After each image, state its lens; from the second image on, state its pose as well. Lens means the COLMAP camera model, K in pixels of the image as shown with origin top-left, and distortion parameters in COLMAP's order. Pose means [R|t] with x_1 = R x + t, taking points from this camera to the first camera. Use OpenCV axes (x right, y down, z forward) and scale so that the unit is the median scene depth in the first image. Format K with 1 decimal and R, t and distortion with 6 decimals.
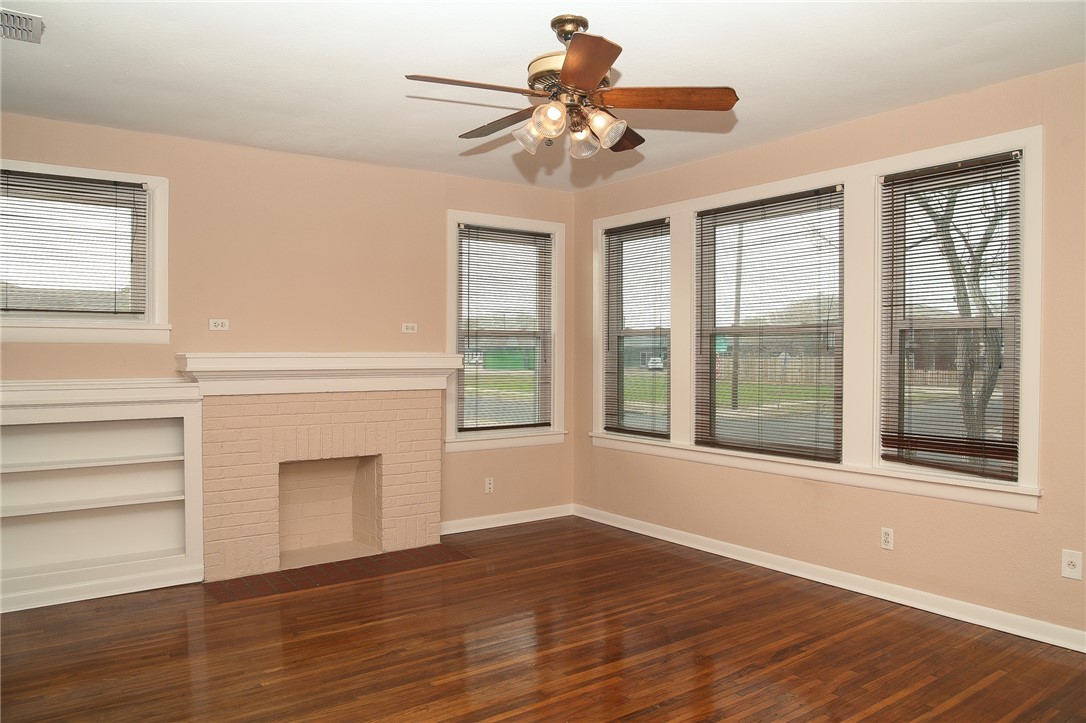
lens RADIAL K [[751.3, 0, 566.8], [0, 751.3, 362.1], [0, 0, 1]] dist [-0.029009, 0.011034]
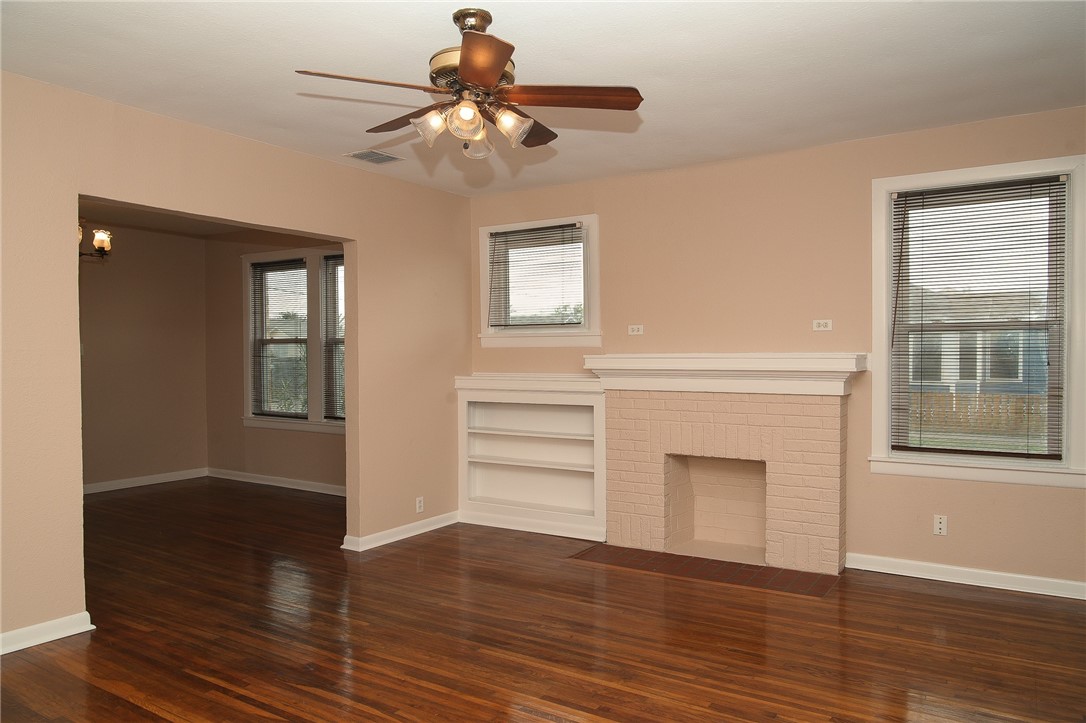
lens RADIAL K [[751.3, 0, 540.4], [0, 751.3, 360.3], [0, 0, 1]] dist [-0.029009, 0.011034]
pose [[0.366216, 0.006674, -0.930506, 0.630482], [-0.006154, 0.999970, 0.004751, -0.007432], [0.930510, 0.003986, 0.366246, 0.470508]]
